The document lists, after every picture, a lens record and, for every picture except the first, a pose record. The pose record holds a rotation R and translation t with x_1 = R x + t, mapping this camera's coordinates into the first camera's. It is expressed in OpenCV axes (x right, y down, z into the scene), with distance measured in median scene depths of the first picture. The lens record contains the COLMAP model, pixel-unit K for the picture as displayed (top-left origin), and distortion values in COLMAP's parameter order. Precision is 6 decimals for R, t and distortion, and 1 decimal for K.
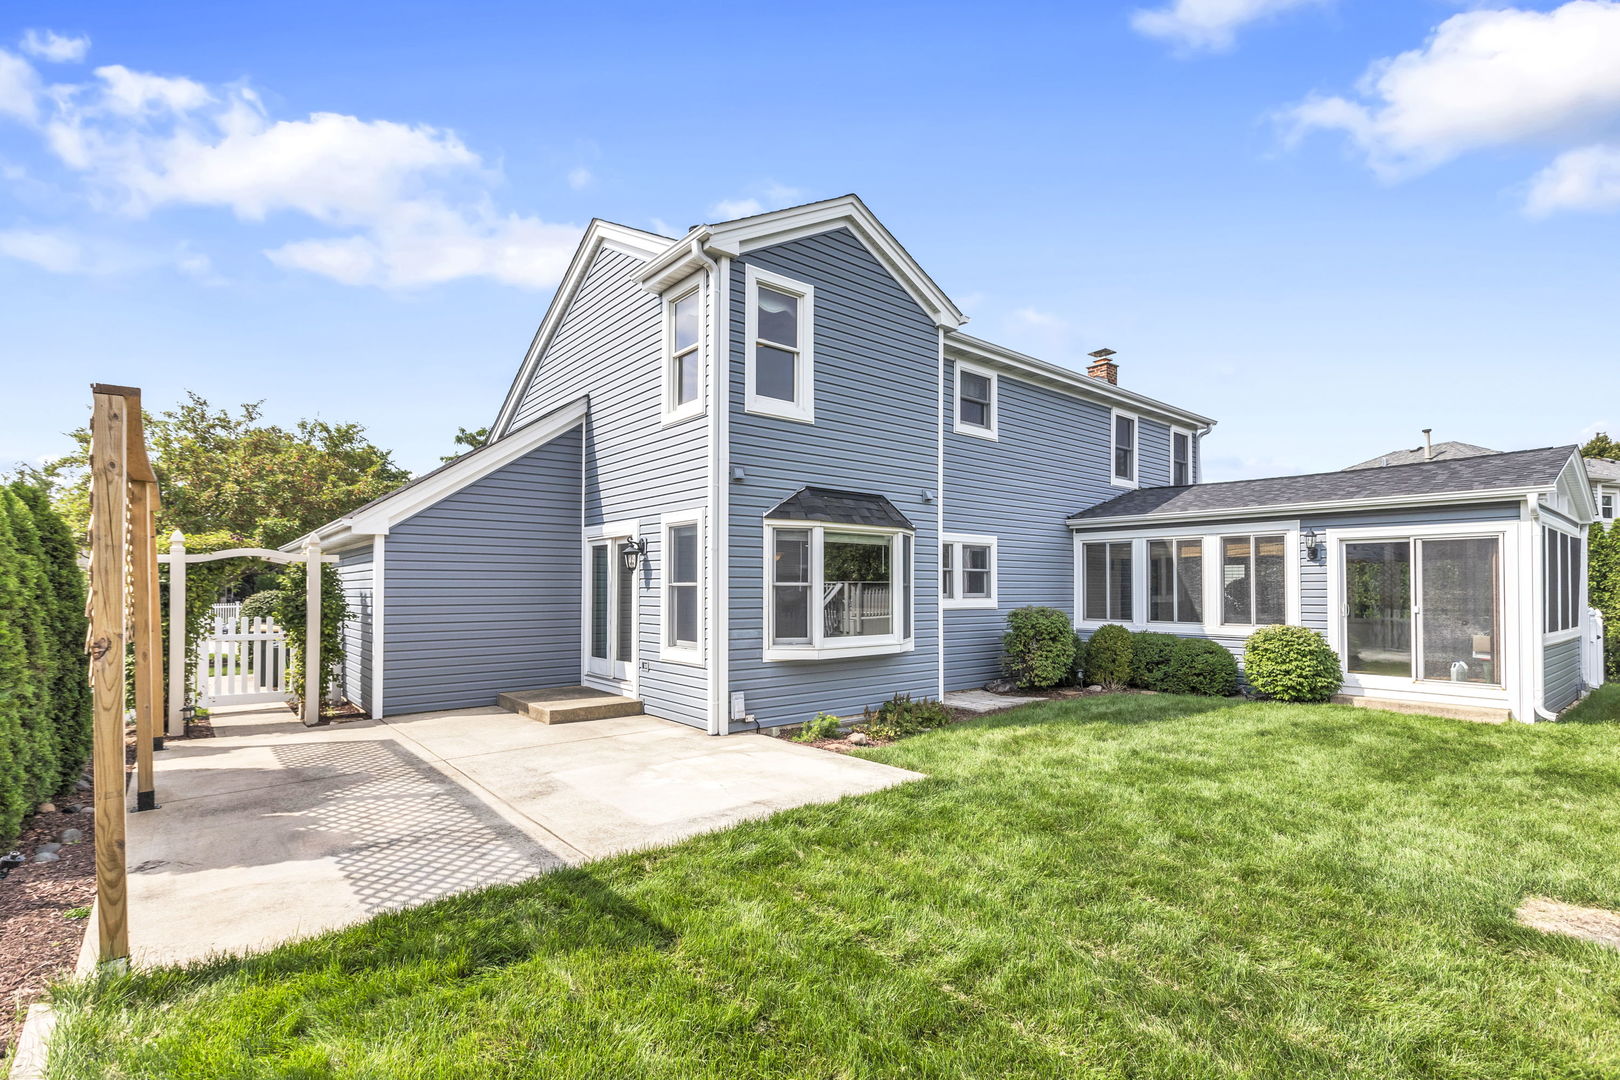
lens RADIAL K [[737.3, 0, 797.6], [0, 737.3, 578.9], [0, 0, 1]] dist [0.000594, -0.001107]
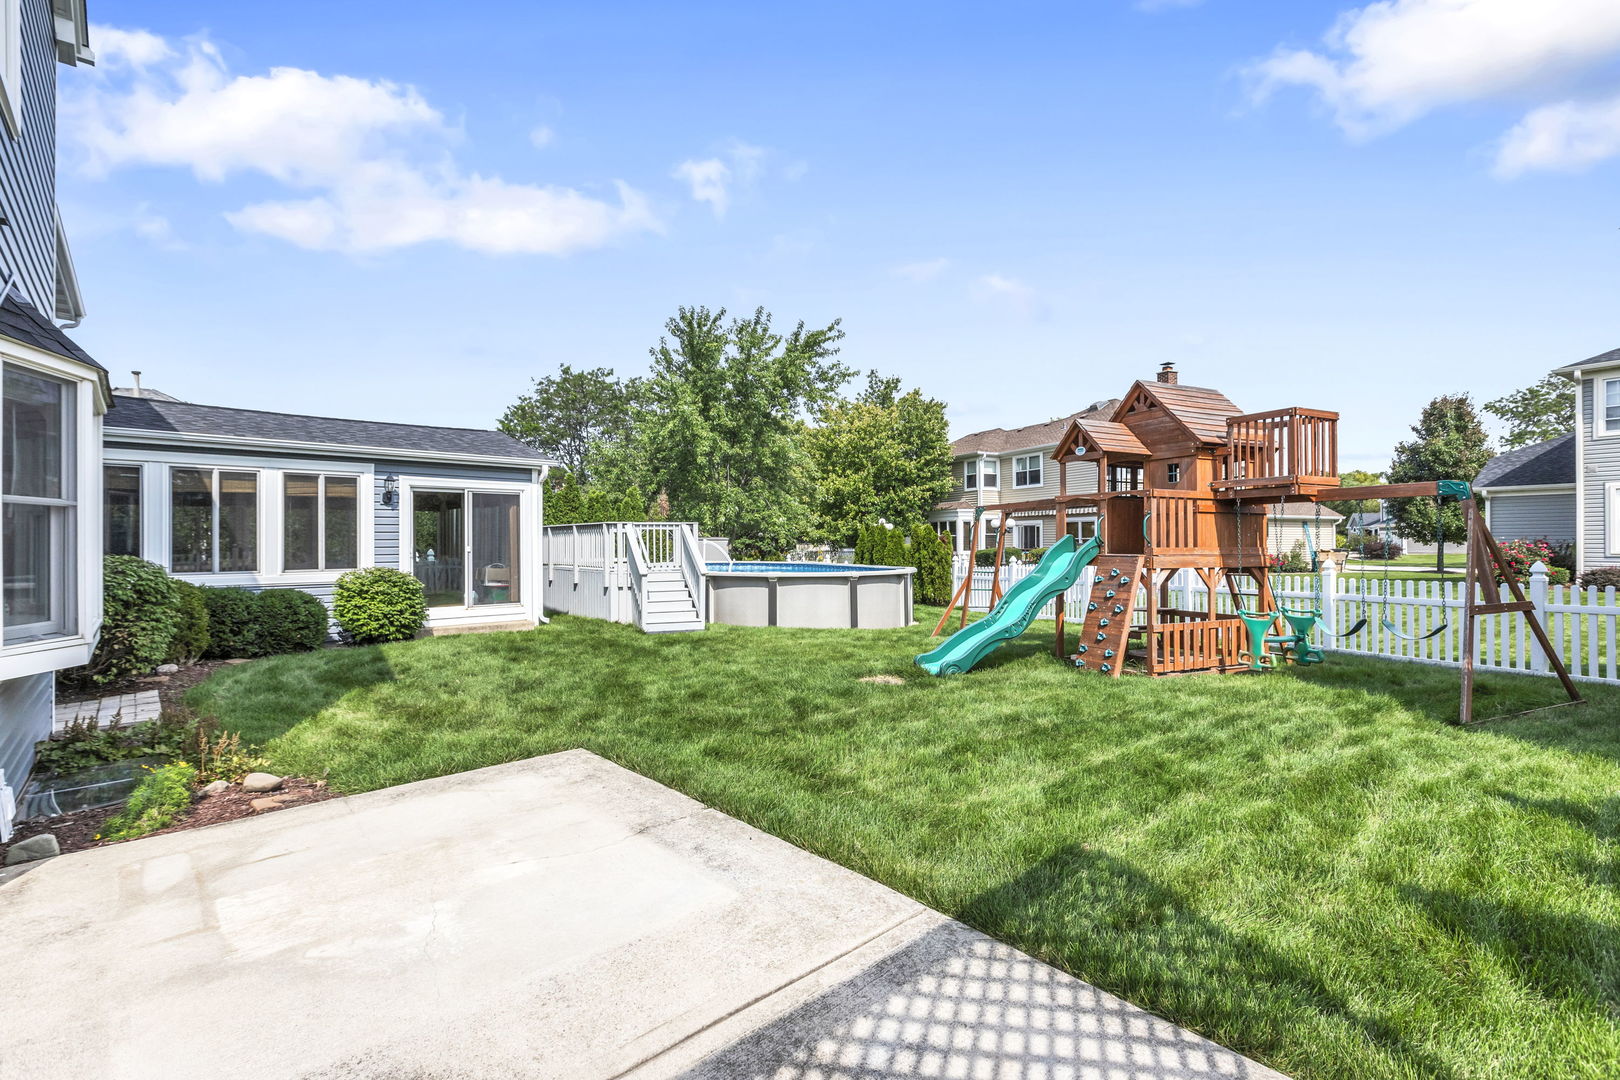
lens RADIAL K [[737.3, 0, 811.1], [0, 737.3, 540.5], [0, 0, 1]] dist [0.000594, -0.001107]
pose [[-0.033582, -0.001969, 0.999434, -0.364736], [-0.010325, 0.999945, 0.001623, 0.017961], [-0.999383, -0.010264, -0.033601, 0.435510]]
